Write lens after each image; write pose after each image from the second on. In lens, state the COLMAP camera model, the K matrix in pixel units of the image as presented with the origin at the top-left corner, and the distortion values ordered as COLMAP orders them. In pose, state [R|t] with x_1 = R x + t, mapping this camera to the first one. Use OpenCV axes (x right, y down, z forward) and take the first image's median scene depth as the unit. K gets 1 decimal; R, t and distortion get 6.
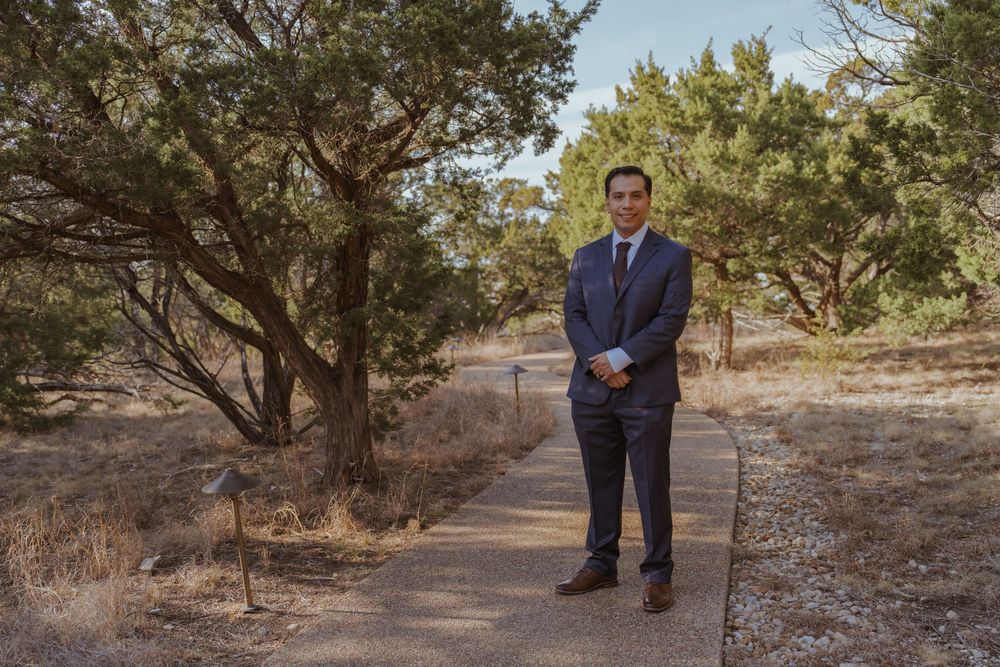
lens RADIAL K [[980.4, 0, 500.2], [0, 980.4, 335.0], [0, 0, 1]] dist [-0.006297, 0.000000]
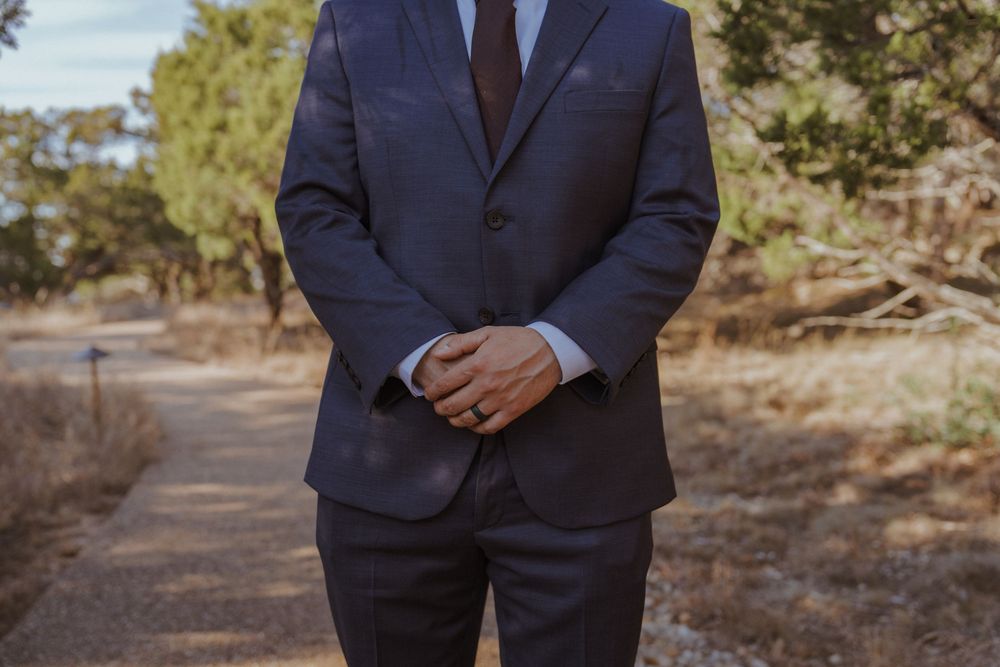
lens RADIAL K [[976.8, 0, 501.8], [0, 976.8, 336.6], [0, 0, 1]] dist [0.015450, 0.000000]
pose [[0.914587, -0.008721, 0.404295, 0.000925], [-0.004050, 0.999520, 0.030722, 0.002856], [-0.404369, -0.029736, 0.914112, 0.176519]]
